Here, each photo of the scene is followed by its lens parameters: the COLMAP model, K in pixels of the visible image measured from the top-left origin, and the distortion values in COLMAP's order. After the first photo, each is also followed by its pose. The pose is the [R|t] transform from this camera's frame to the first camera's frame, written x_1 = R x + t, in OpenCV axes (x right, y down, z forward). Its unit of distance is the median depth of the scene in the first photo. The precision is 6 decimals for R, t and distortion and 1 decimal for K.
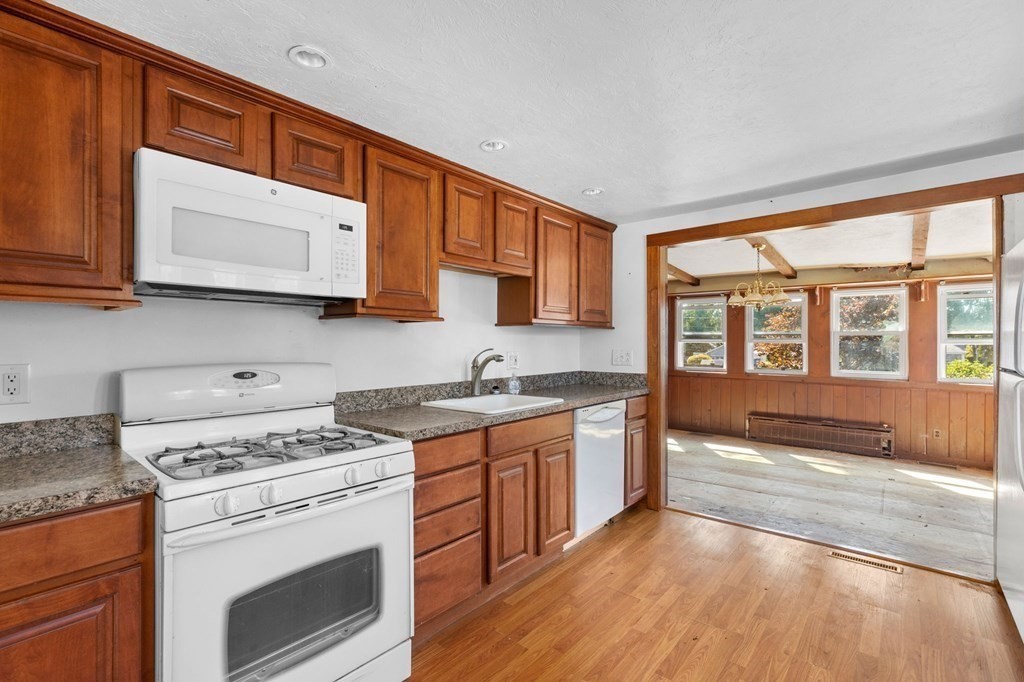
lens RADIAL K [[461.6, 0, 512.0], [0, 461.6, 341.0], [0, 0, 1]] dist [-0.000159, 0.000113]
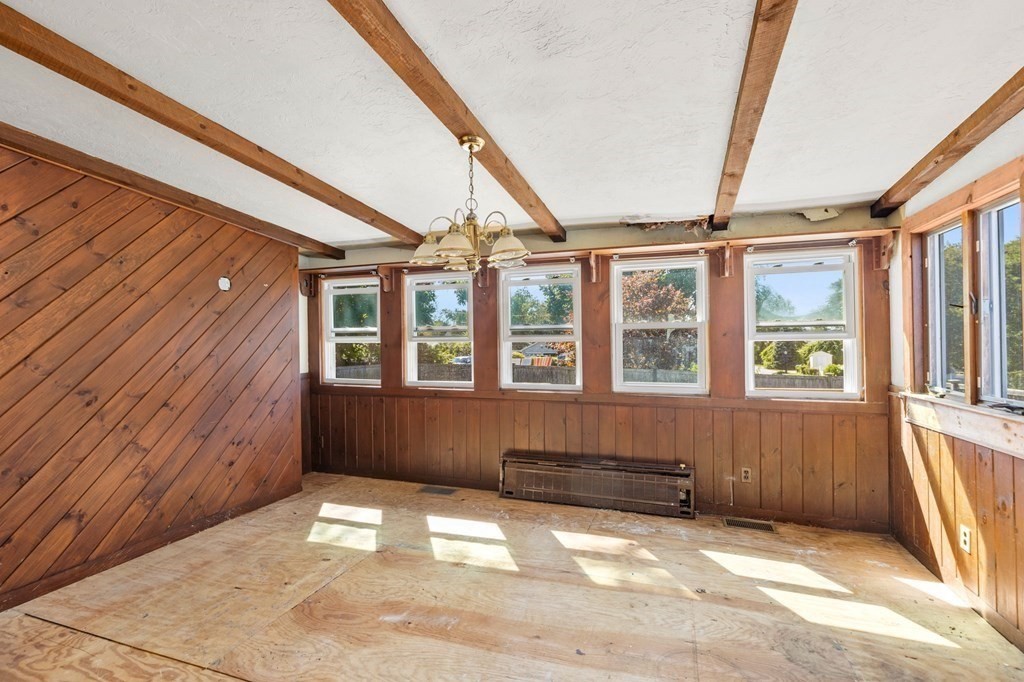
lens RADIAL K [[461.6, 0, 512.0], [0, 461.6, 341.0], [0, 0, 1]] dist [-0.000159, 0.000113]
pose [[0.935160, -0.013595, 0.353965, 0.341703], [0.012646, 0.999908, 0.004993, -0.000680], [-0.354000, -0.000193, 0.935245, 0.457525]]
